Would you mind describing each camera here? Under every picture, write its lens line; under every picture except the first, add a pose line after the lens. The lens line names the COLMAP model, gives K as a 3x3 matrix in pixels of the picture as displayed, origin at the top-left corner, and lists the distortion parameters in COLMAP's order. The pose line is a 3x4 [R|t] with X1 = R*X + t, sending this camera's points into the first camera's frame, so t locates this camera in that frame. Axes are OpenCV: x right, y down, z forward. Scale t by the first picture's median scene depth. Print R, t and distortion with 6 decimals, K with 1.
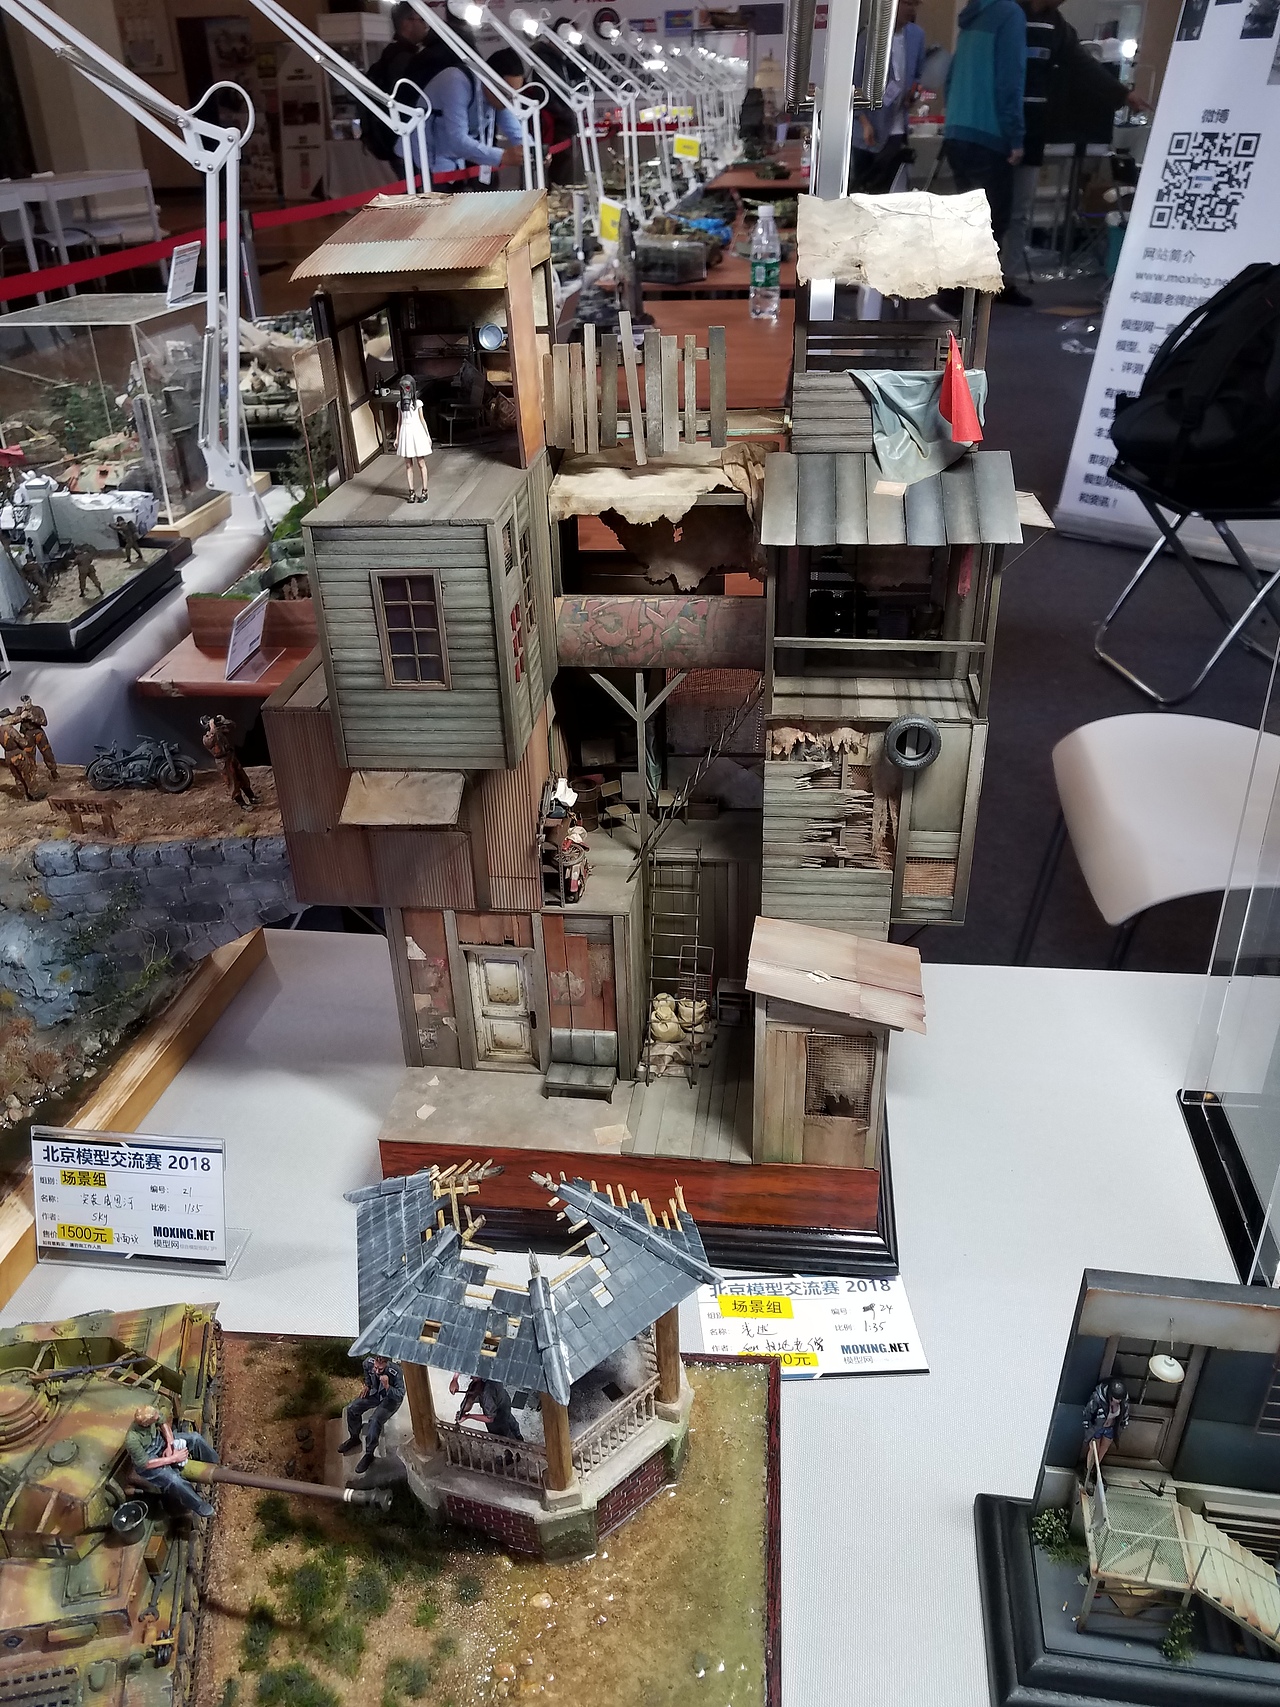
lens RADIAL K [[1388.5, 0, 640.0], [0, 1388.5, 853.5], [0, 0, 1]] dist [-0.007674, -0.011107]
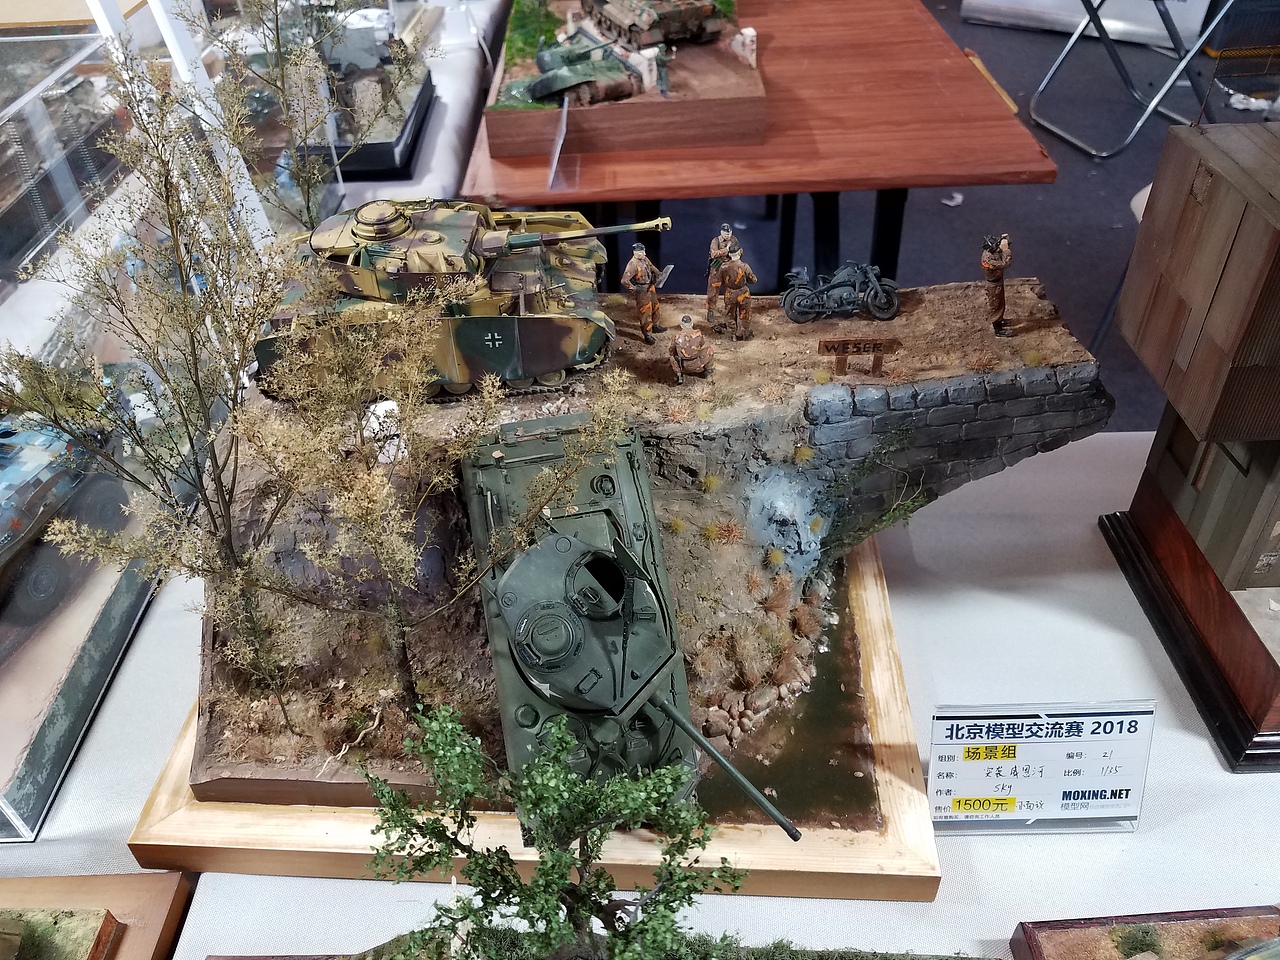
lens RADIAL K [[1041.2, 0, 640.0], [0, 1041.2, 480.0], [0, 0, 1]] dist [-0.007674, -0.011107]
pose [[0.991842, -0.090569, 0.089700, -0.608517], [0.073609, 0.981448, 0.177034, -0.078656], [-0.104070, -0.168987, 0.980109, 0.326798]]
